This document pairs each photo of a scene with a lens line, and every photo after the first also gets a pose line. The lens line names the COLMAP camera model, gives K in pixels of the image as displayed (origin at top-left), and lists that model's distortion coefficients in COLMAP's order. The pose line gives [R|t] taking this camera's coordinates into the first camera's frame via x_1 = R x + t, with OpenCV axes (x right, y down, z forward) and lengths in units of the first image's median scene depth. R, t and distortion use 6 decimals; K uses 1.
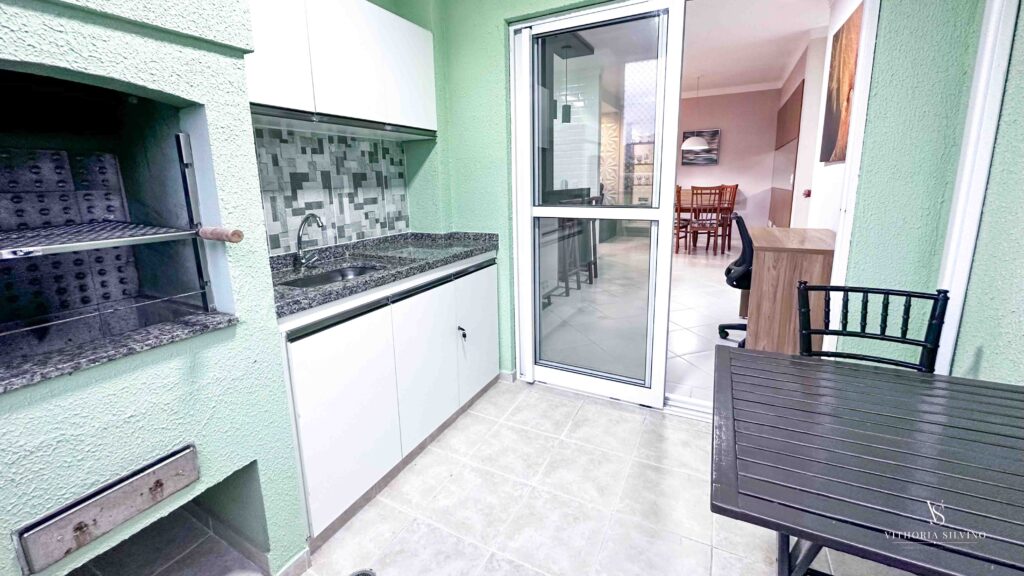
lens RADIAL K [[429.1, 0, 497.7], [0, 429.1, 261.5], [0, 0, 1]] dist [0.003478, 0.000683]
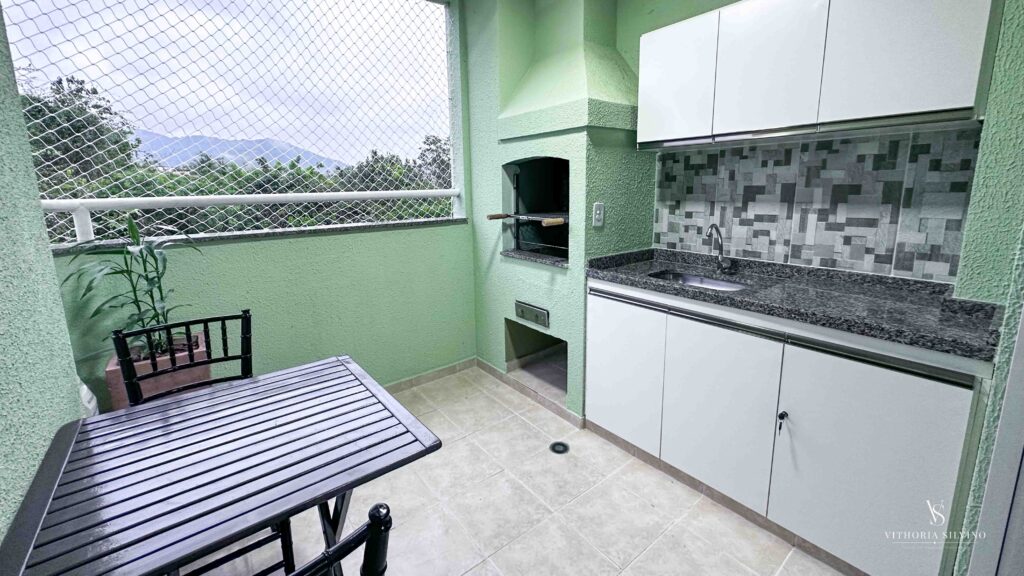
lens RADIAL K [[429.1, 0, 529.5], [0, 429.1, 263.7], [0, 0, 1]] dist [0.003478, 0.000683]
pose [[-0.397812, 0.191749, -0.897206, 0.662603], [-0.146611, 0.952063, 0.268479, -0.205633], [0.905677, 0.238345, -0.350630, 0.831624]]
